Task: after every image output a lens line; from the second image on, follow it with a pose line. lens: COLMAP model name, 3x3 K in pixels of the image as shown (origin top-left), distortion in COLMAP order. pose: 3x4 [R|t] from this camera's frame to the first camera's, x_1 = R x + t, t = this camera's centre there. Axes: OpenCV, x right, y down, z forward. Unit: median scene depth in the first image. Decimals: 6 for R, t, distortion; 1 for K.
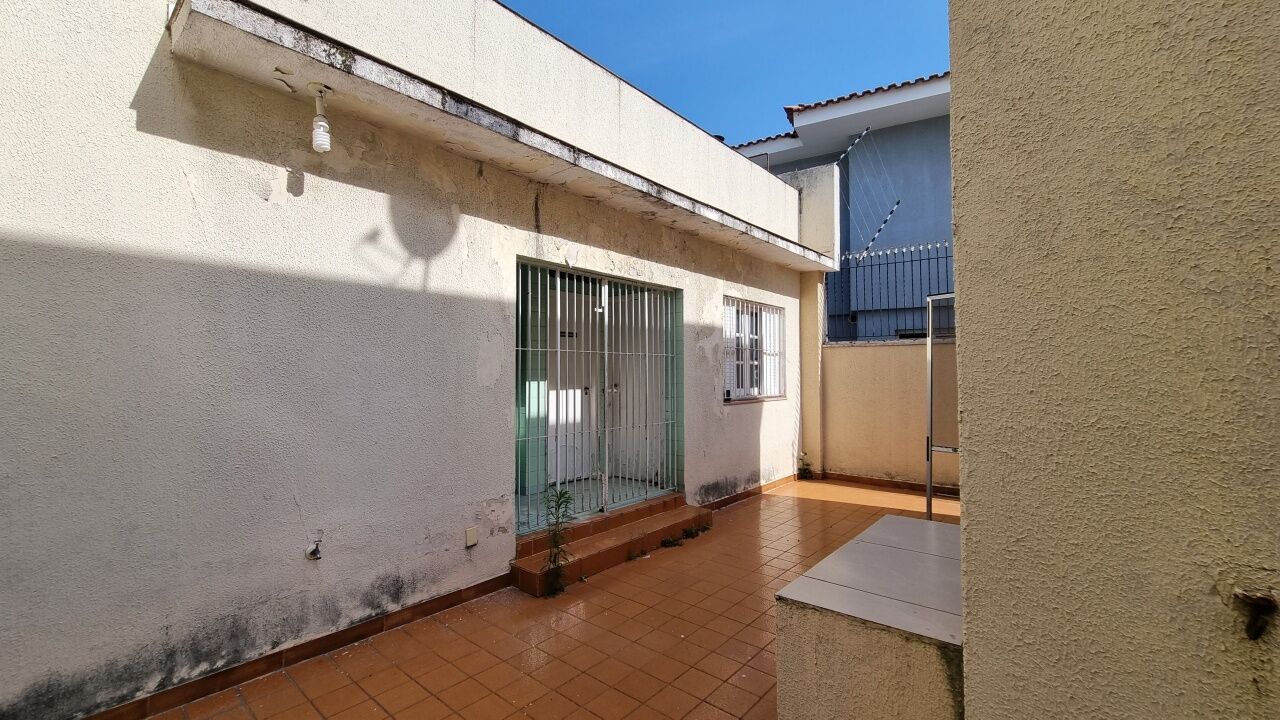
lens RADIAL K [[522.9, 0, 640.0], [0, 522.9, 360.0], [0, 0, 1]] dist [0.003390, 0.000127]
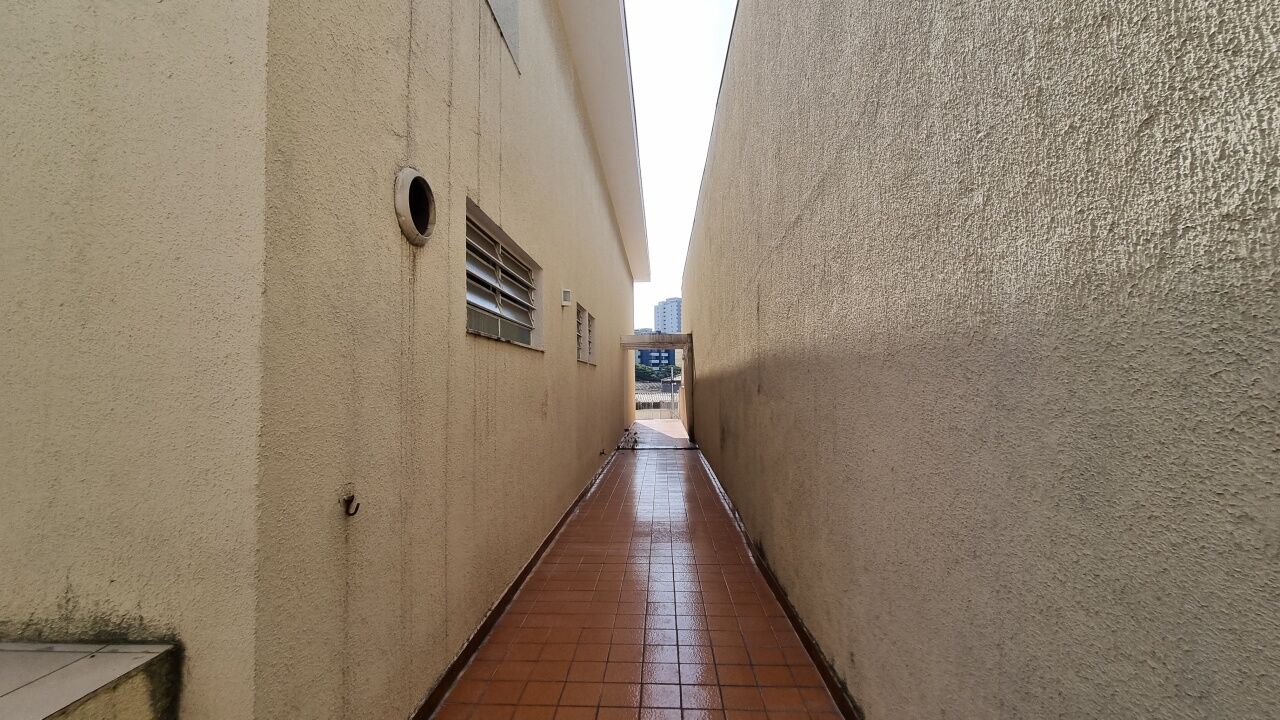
lens RADIAL K [[522.9, 0, 640.0], [0, 522.9, 360.0], [0, 0, 1]] dist [0.003390, 0.000127]
pose [[-0.610512, 0.042428, 0.790870, -1.204178], [-0.012880, 0.997900, -0.063477, 0.001189], [-0.791902, -0.048940, -0.608683, 1.262960]]
